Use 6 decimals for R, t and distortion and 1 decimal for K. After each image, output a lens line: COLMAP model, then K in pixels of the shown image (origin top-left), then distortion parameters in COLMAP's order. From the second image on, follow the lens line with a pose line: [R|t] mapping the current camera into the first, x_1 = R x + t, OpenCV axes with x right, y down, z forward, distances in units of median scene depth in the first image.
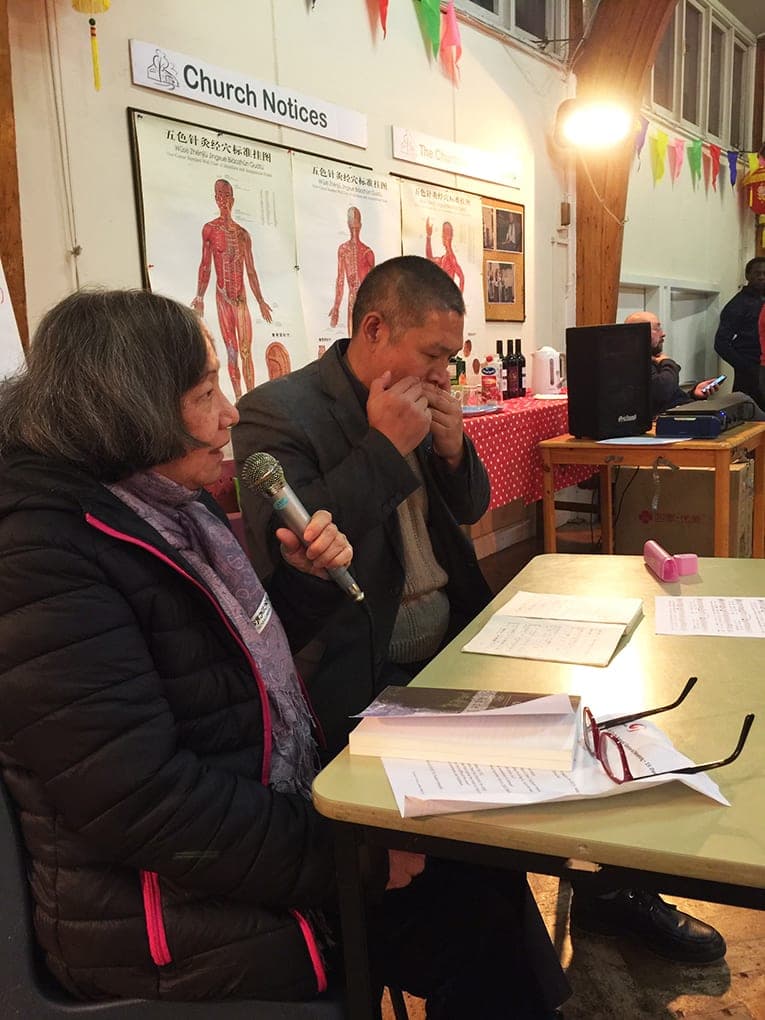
lens RADIAL K [[865.2, 0, 381.9], [0, 865.2, 507.1], [0, 0, 1]] dist [0.086463, -0.104706]
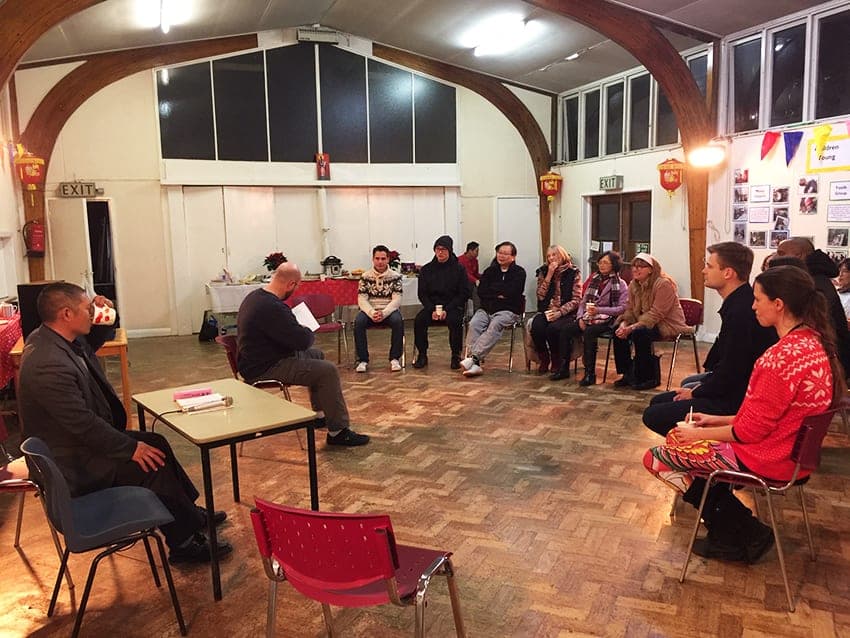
lens RADIAL K [[740.3, 0, 428.5], [0, 740.3, 314.2], [0, 0, 1]] dist [0.071699, -0.099149]
pose [[0.546890, -0.071948, 0.834107, -0.374382], [0.146270, 0.989188, -0.010579, -0.005291], [-0.824328, 0.127790, 0.551501, -0.310155]]
